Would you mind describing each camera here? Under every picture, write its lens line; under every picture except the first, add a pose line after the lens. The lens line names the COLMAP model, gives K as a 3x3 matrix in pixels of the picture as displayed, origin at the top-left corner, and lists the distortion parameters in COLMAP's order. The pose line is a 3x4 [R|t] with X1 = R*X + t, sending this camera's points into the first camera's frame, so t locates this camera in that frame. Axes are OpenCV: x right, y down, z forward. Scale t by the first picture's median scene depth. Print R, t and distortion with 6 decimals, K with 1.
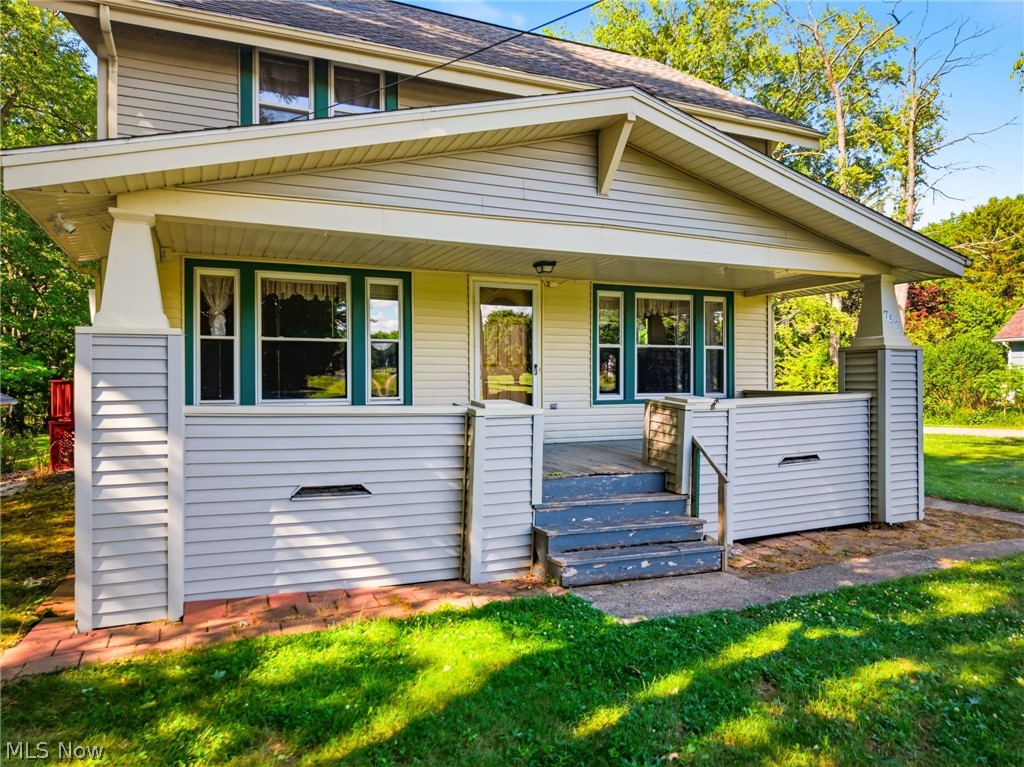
lens RADIAL K [[696.7, 0, 512.0], [0, 696.7, 383.5], [0, 0, 1]] dist [-0.001491, 0.000653]
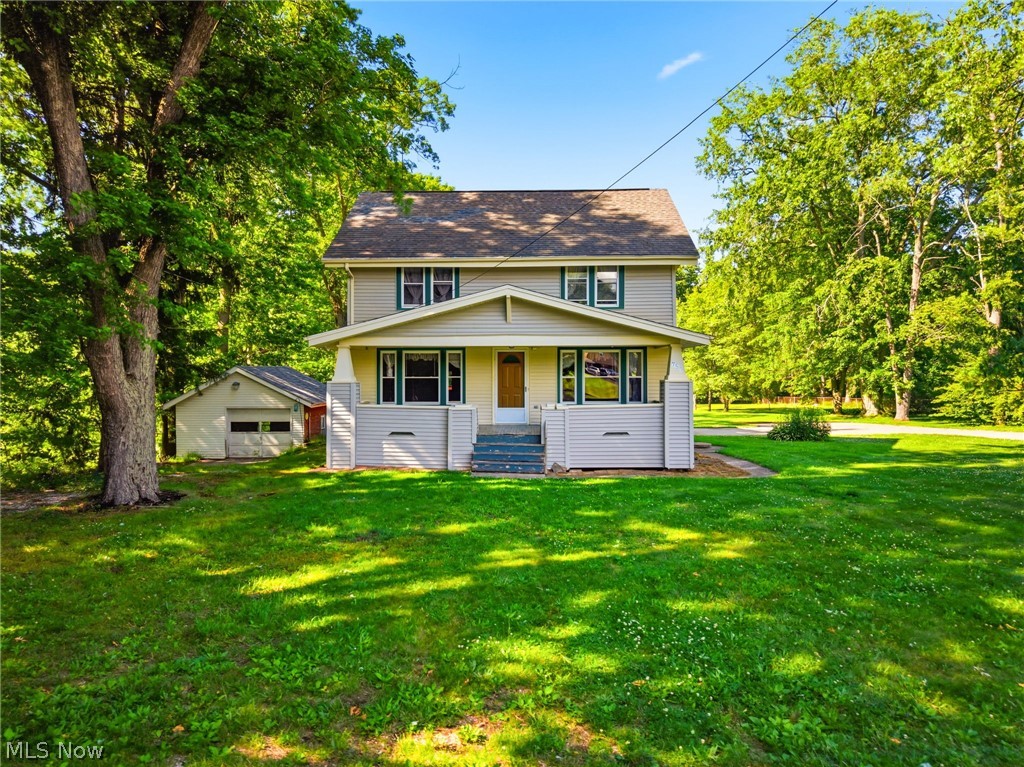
lens RADIAL K [[696.7, 0, 512.0], [0, 696.7, 383.5], [0, 0, 1]] dist [-0.001491, 0.000653]
pose [[0.904306, 0.004454, -0.426861, 1.073011], [-0.003980, 0.999990, 0.002003, -0.051514], [0.426866, -0.000112, 0.904315, -1.110763]]
